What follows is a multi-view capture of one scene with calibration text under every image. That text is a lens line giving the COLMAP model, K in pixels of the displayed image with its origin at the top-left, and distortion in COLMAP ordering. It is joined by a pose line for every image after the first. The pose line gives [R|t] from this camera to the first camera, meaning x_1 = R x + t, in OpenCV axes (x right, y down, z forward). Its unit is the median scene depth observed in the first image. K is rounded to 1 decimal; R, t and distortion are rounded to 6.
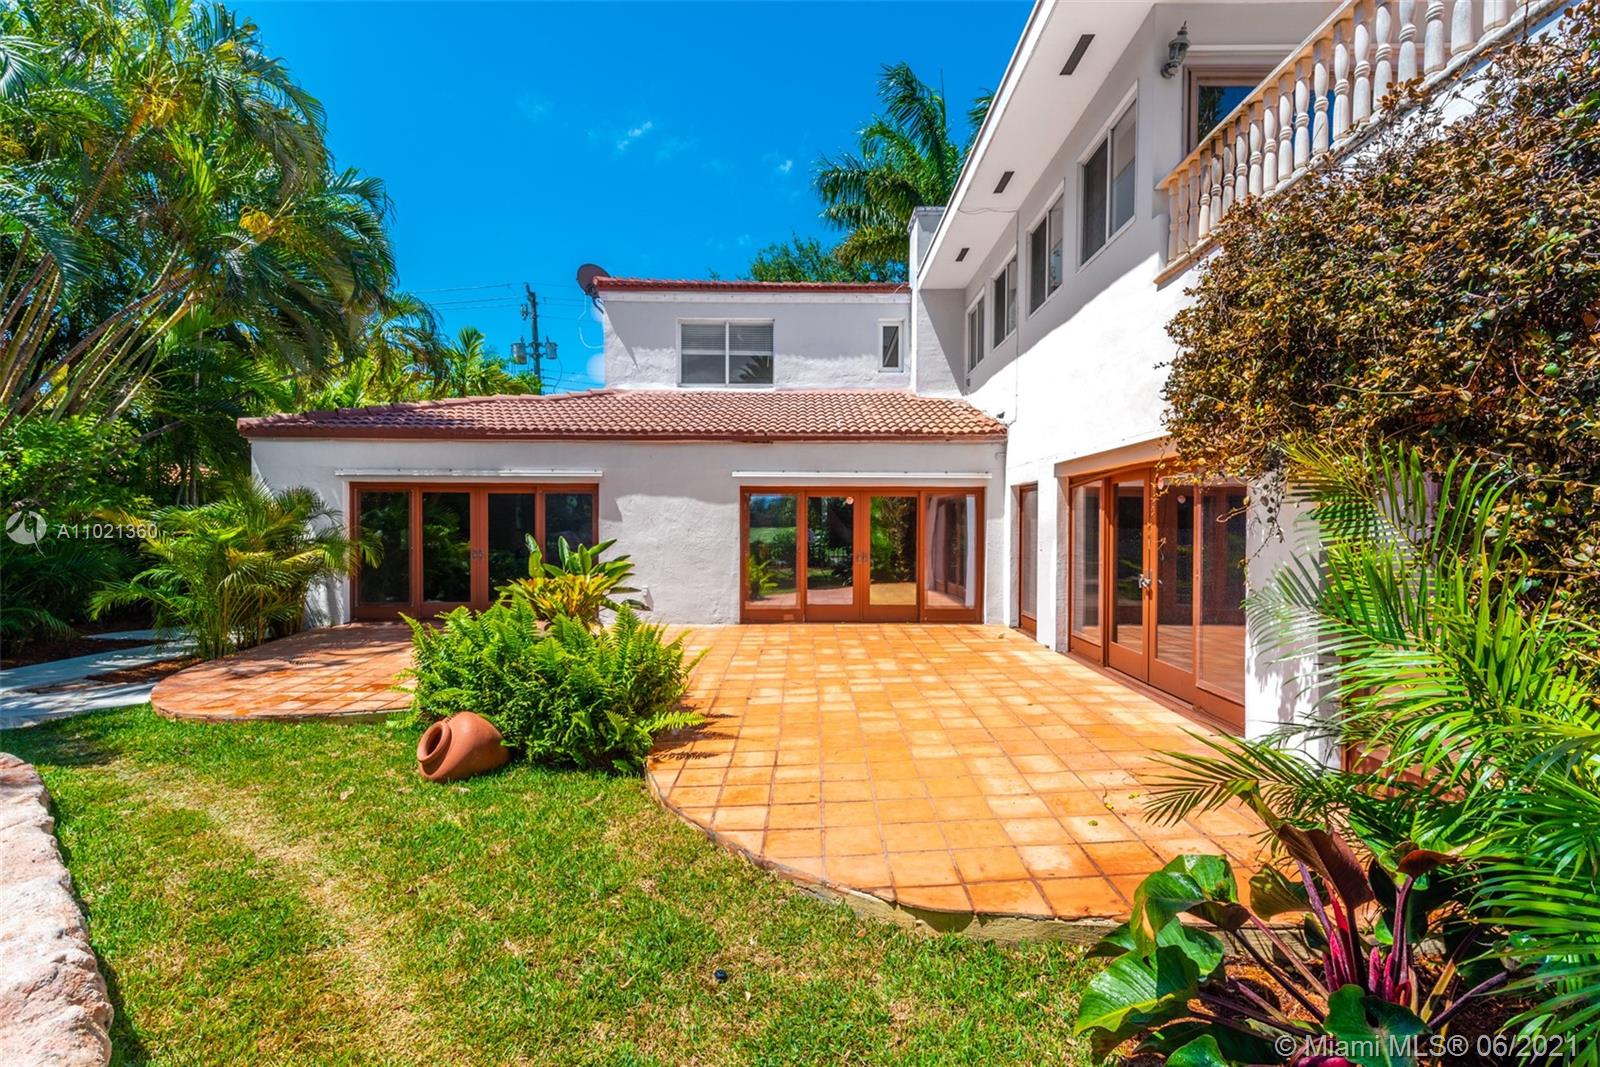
lens RADIAL K [[723.4, 0, 821.3], [0, 723.4, 538.7], [0, 0, 1]] dist [0.021283, -0.000069]
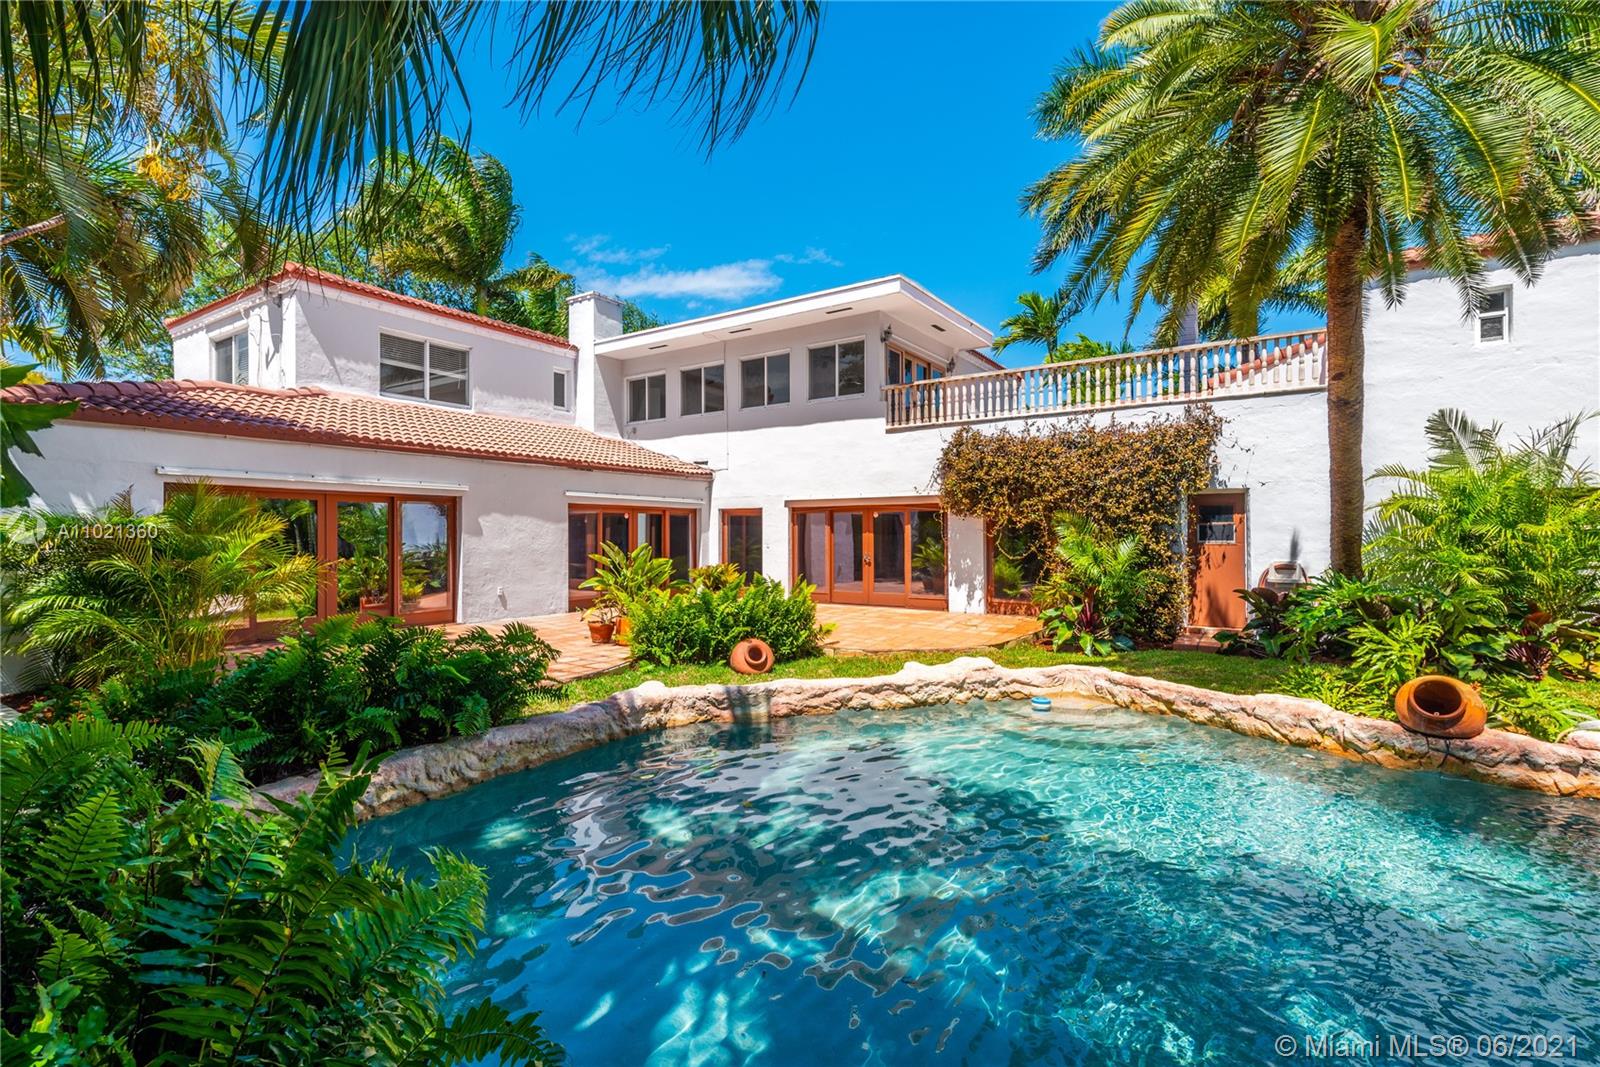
lens RADIAL K [[723.4, 0, 821.3], [0, 723.4, 538.7], [0, 0, 1]] dist [0.021283, -0.000069]
pose [[0.566282, -0.003771, 0.824203, -0.883998], [0.017045, 0.999829, -0.007136, 0.005315], [-0.824035, 0.018090, 0.566249, -0.078908]]
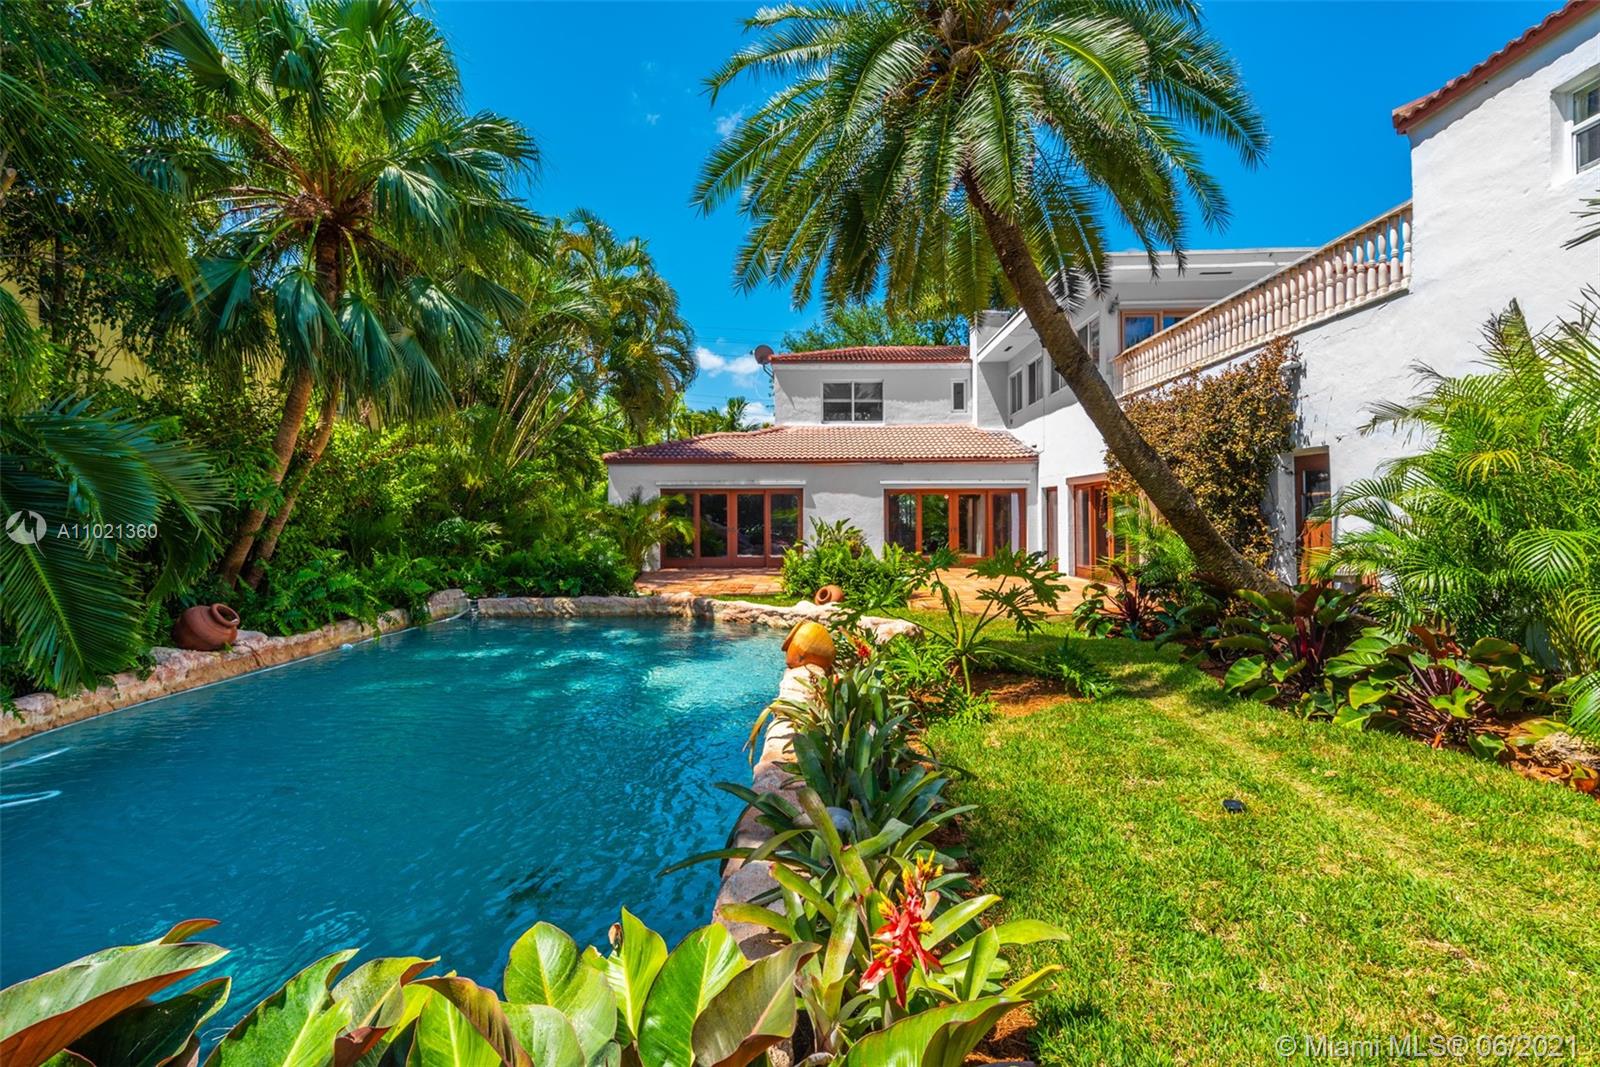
lens RADIAL K [[739.5, 0, 801.0], [0, 739.5, 509.8], [0, 0, 1]] dist [0.000063, -0.000152]
pose [[0.999192, -0.005566, -0.039803, -0.234626], [0.004552, 0.999664, -0.025500, 0.021151], [0.039932, 0.025299, 0.998882, -0.763660]]
